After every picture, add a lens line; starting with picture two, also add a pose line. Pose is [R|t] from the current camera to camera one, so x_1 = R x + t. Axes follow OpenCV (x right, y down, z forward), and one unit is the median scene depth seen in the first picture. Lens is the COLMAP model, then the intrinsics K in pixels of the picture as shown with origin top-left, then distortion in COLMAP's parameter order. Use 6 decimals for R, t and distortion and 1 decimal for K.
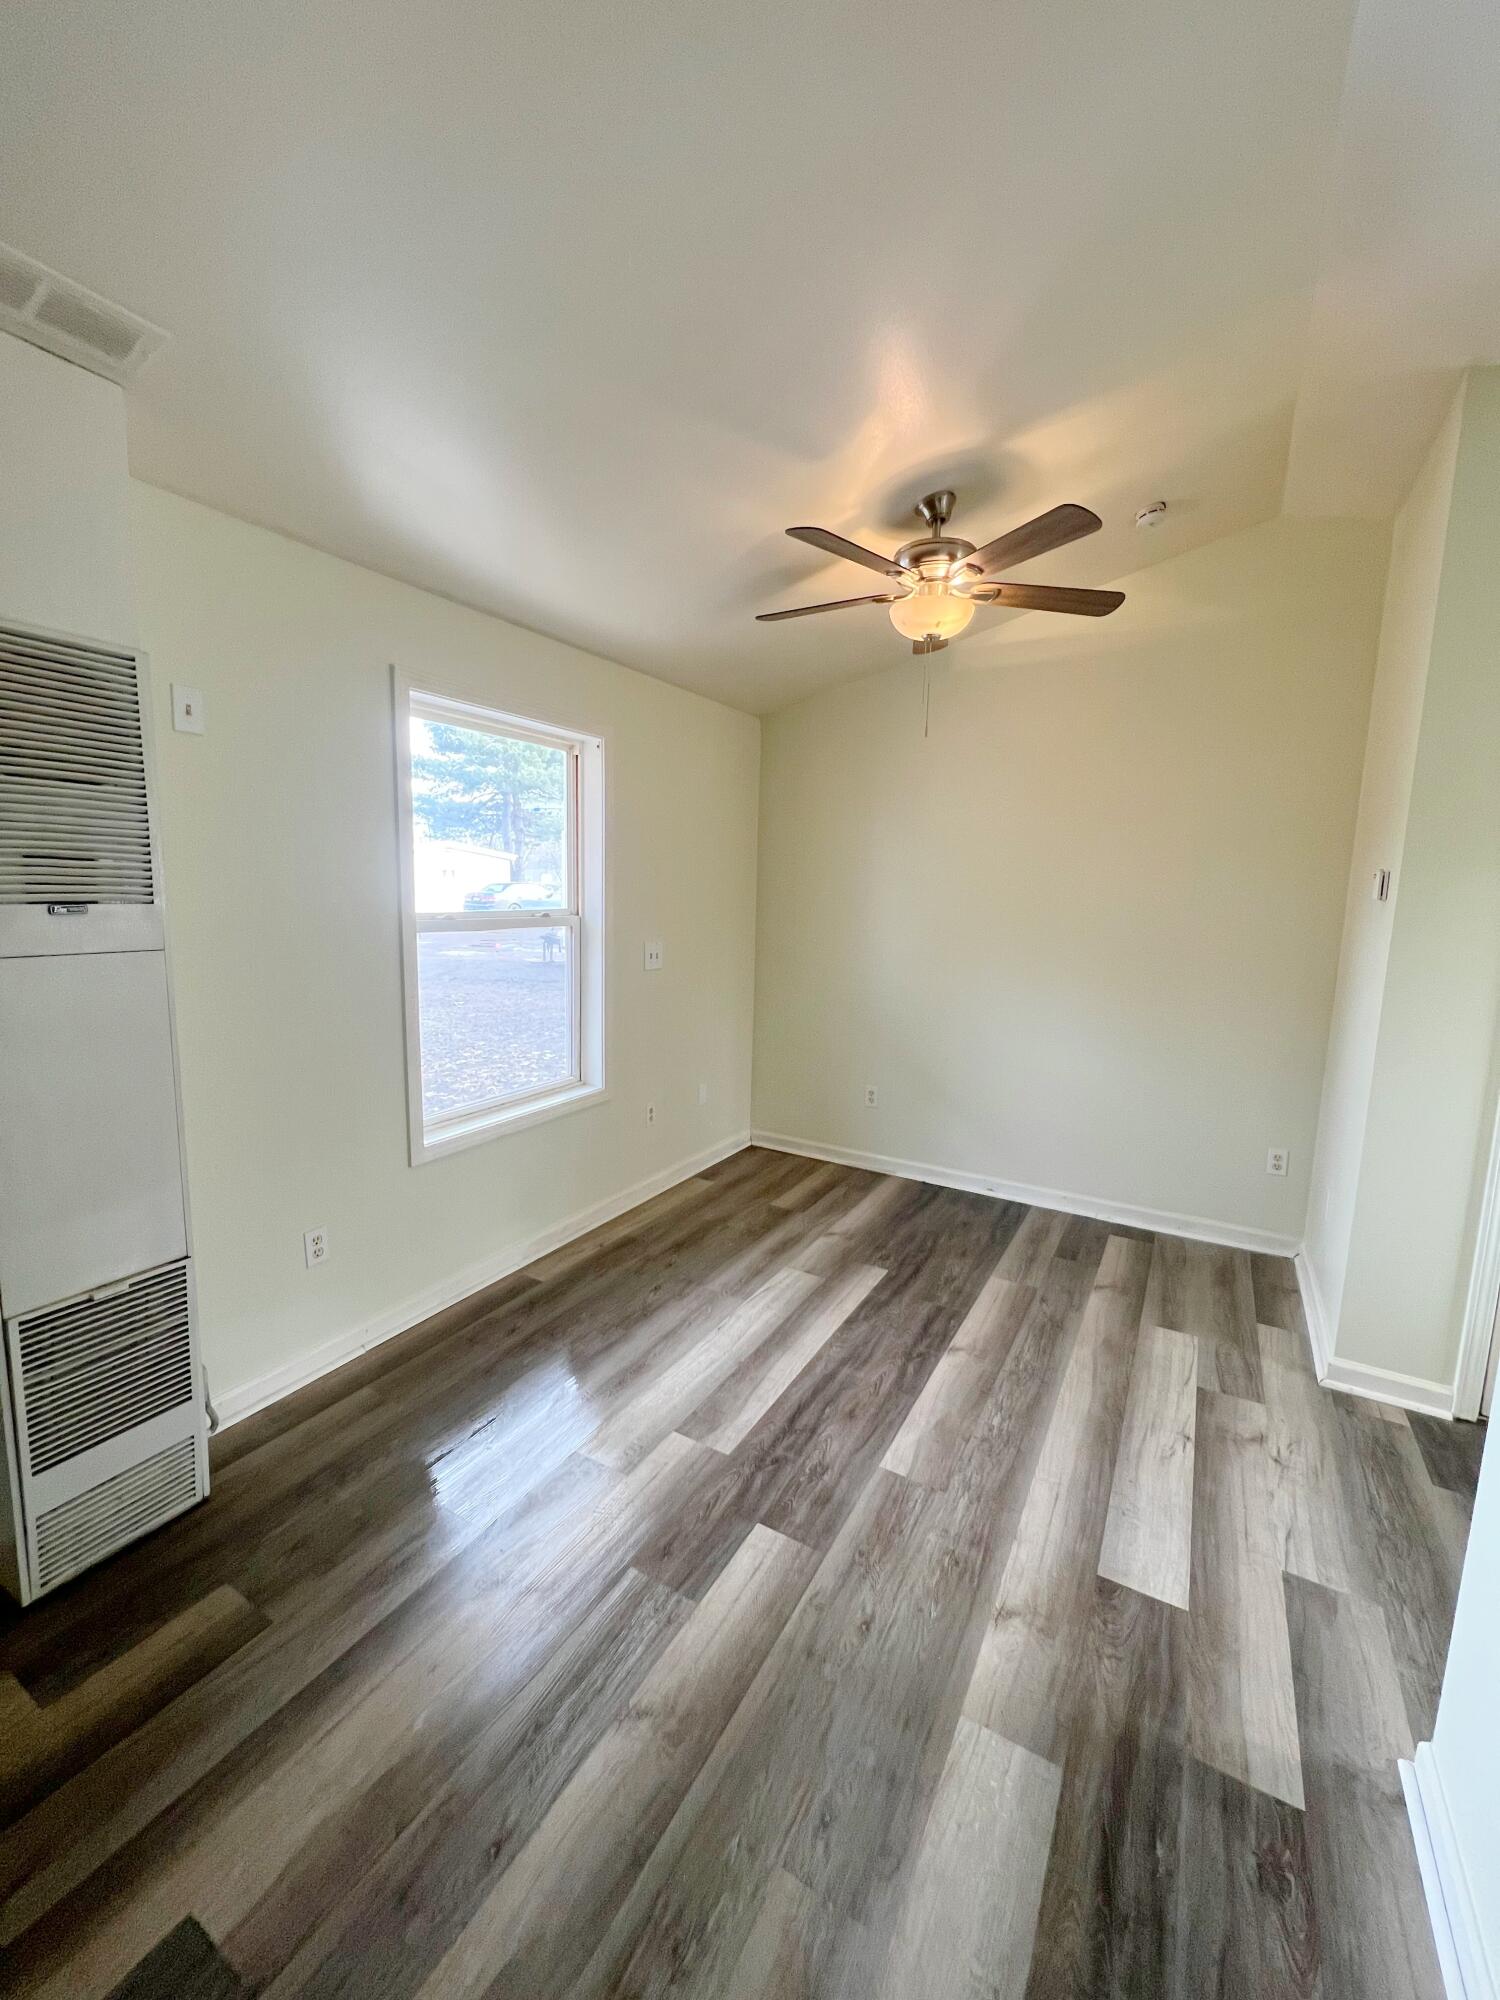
lens RADIAL K [[796.7, 0, 751.9], [0, 796.7, 992.7], [0, 0, 1]] dist [-0.000404, -0.000071]
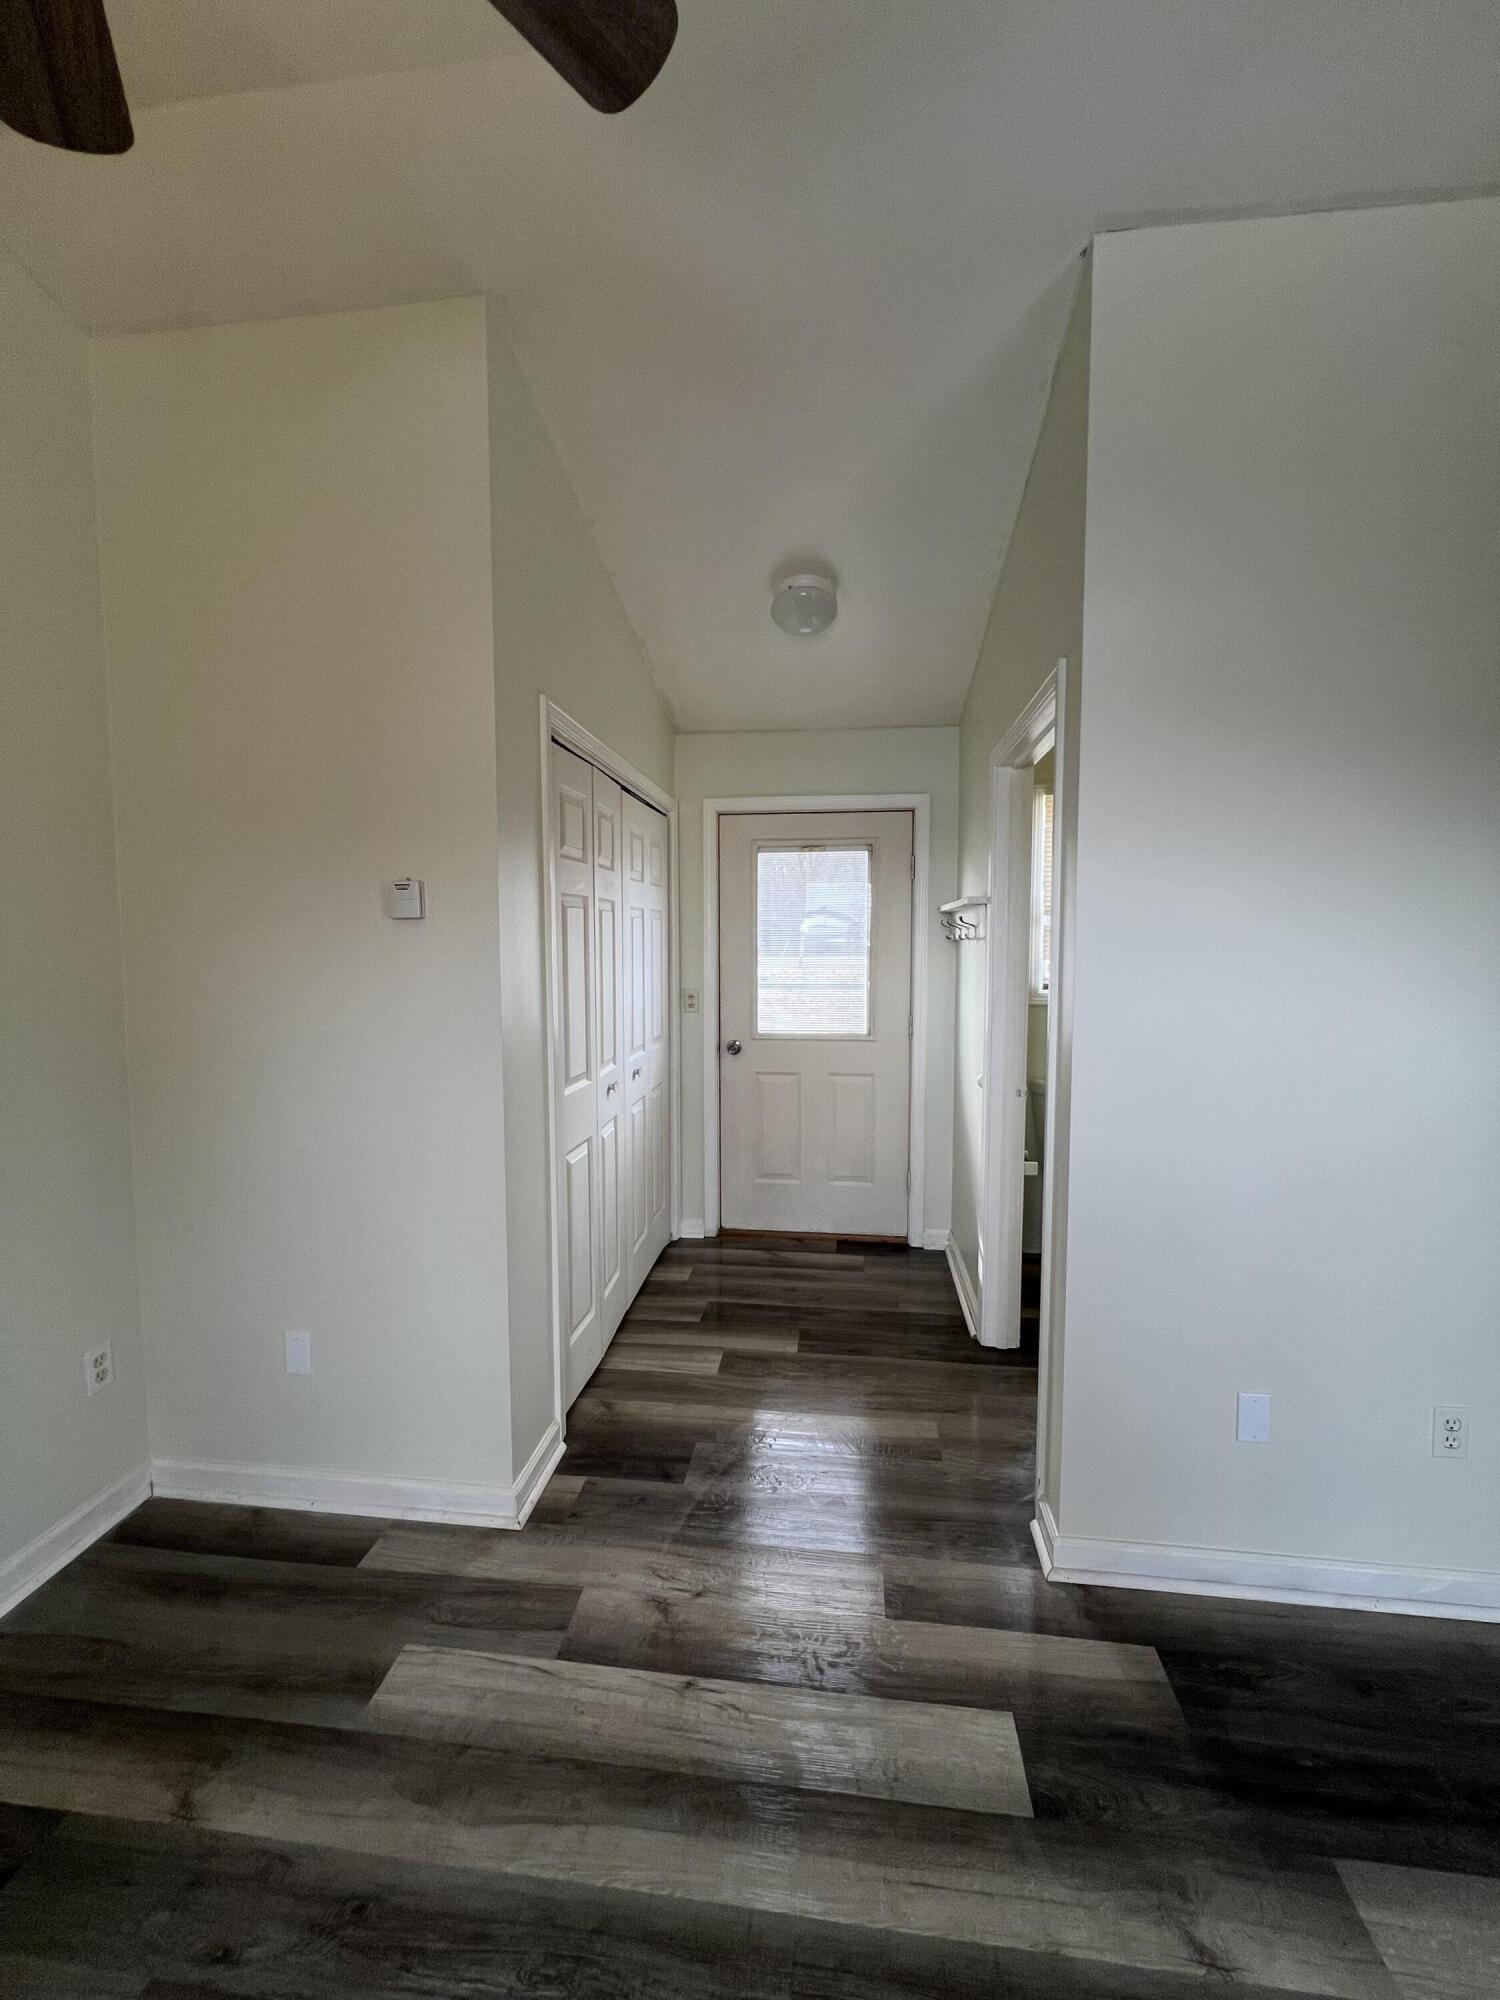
lens RADIAL K [[796.7, 0, 751.9], [0, 796.7, 992.7], [0, 0, 1]] dist [-0.000404, -0.000071]
pose [[-0.392349, -0.089813, 0.915421, -0.087616], [0.114327, 0.982742, 0.145418, -0.192324], [-0.912684, 0.161712, -0.375310, 1.587638]]
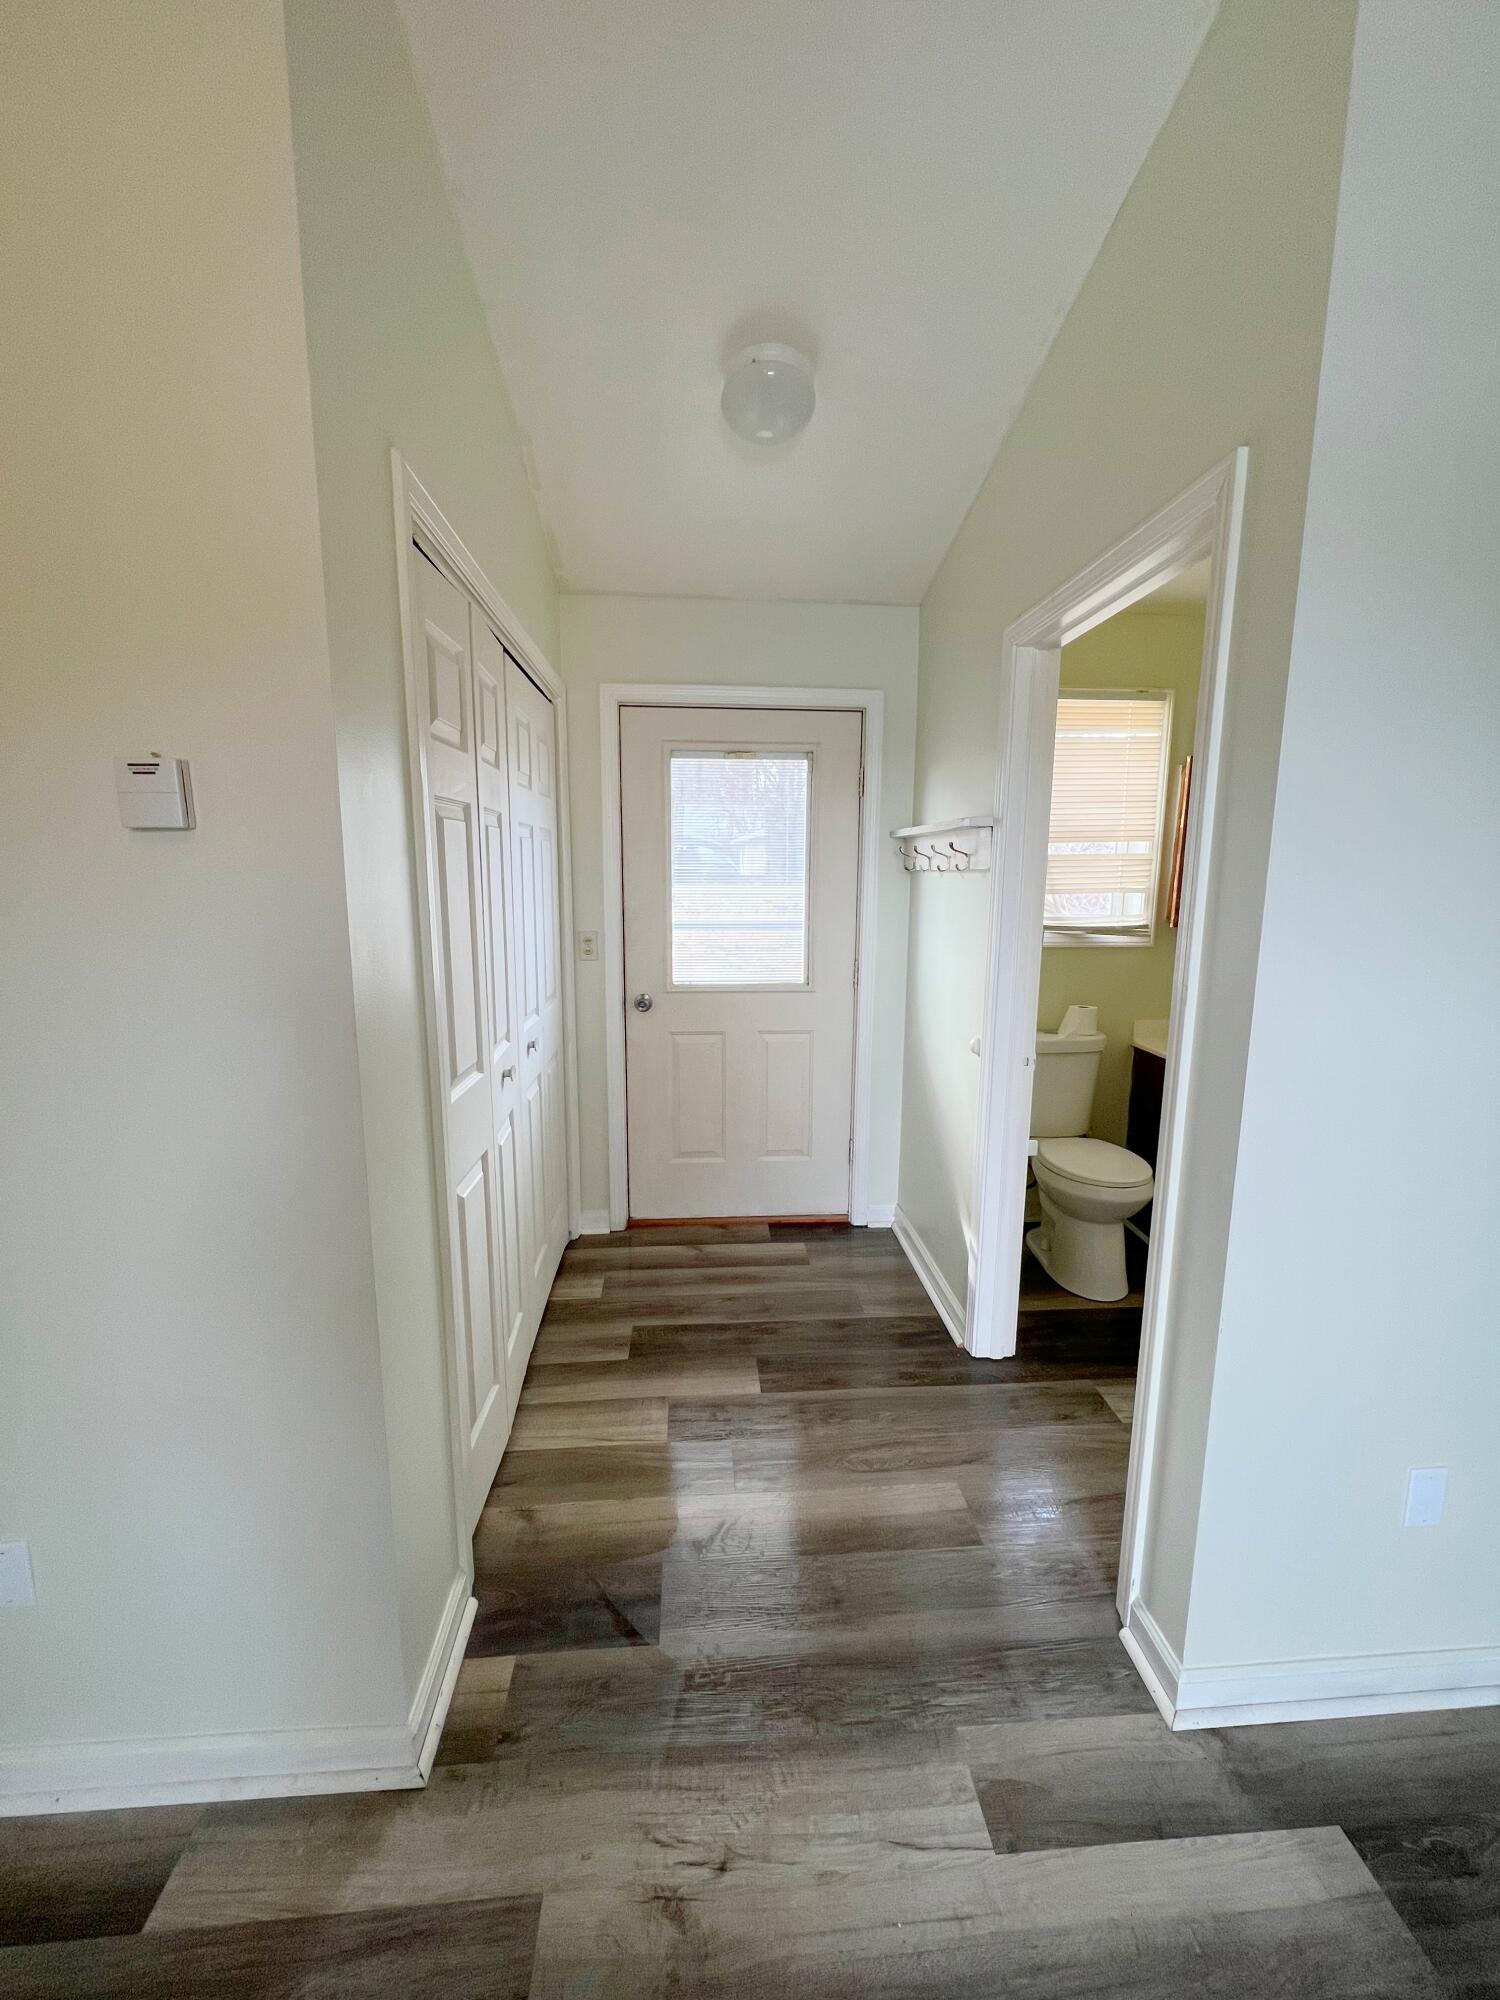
lens RADIAL K [[796.7, 0, 751.9], [0, 796.7, 992.7], [0, 0, 1]] dist [-0.000404, -0.000071]
pose [[-0.564157, -0.160711, 0.809876, 0.410402], [0.088874, 0.963355, 0.253077, -0.179576], [-0.820870, 0.214752, -0.529201, 1.568107]]
